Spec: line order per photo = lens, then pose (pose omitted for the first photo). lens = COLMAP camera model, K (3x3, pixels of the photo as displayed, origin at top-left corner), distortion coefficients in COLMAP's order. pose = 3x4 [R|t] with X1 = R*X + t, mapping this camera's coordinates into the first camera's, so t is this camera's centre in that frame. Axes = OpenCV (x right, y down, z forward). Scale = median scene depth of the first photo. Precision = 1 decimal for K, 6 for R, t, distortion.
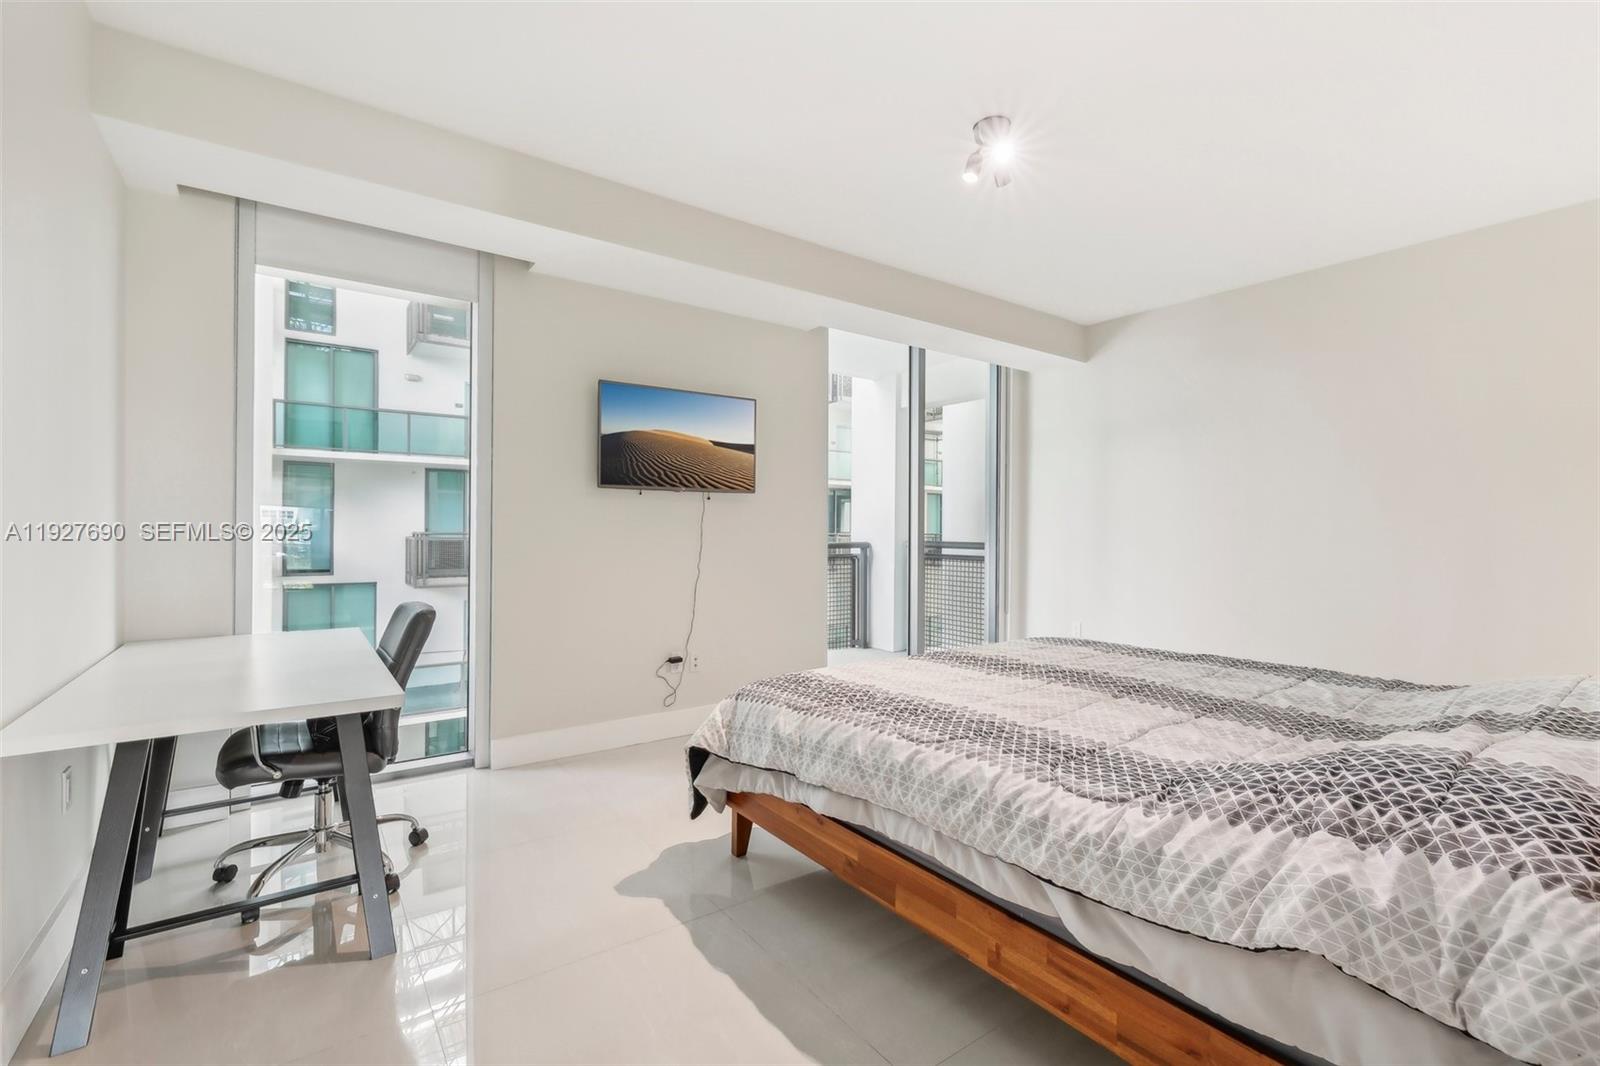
lens RADIAL K [[702.5, 0, 788.8], [0, 702.5, 538.1], [0, 0, 1]] dist [-0.007465, 0.003154]
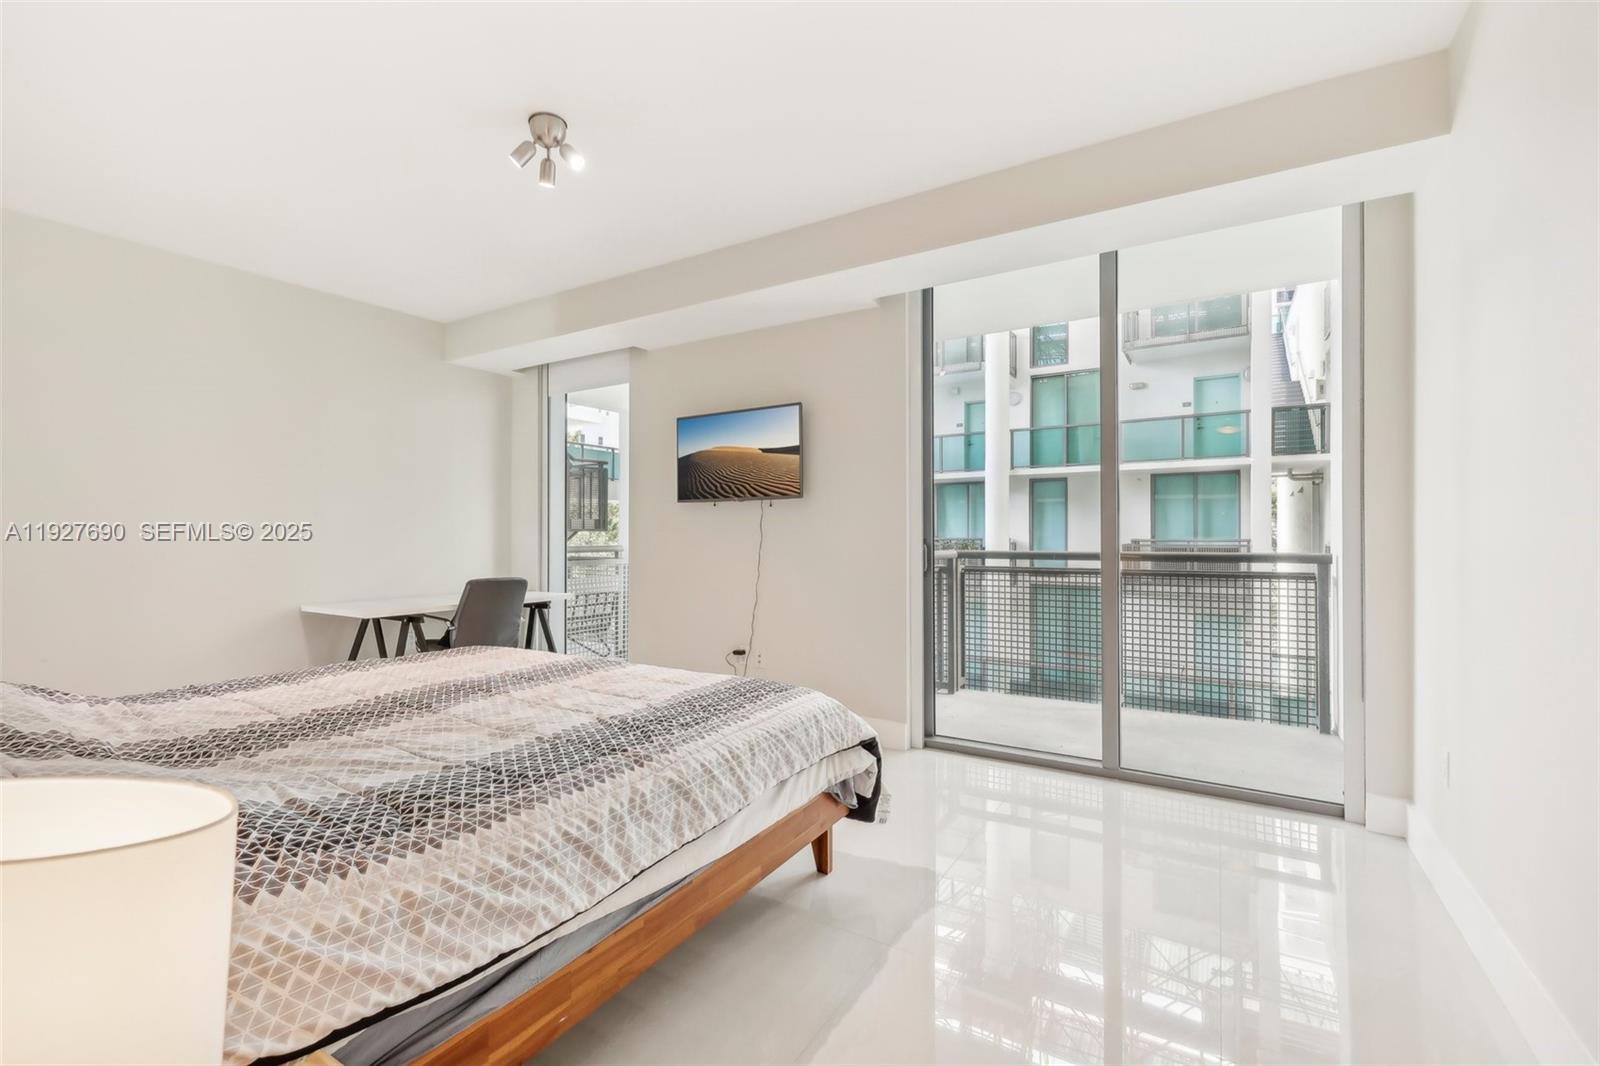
lens RADIAL K [[702.5, 0, 788.8], [0, 702.5, 526.0], [0, 0, 1]] dist [-0.007465, 0.003154]
pose [[0.385509, -0.021144, -0.922462, 0.867440], [-0.003143, 0.999702, -0.024228, 0.000358], [0.922699, 0.012240, 0.385328, 0.619019]]
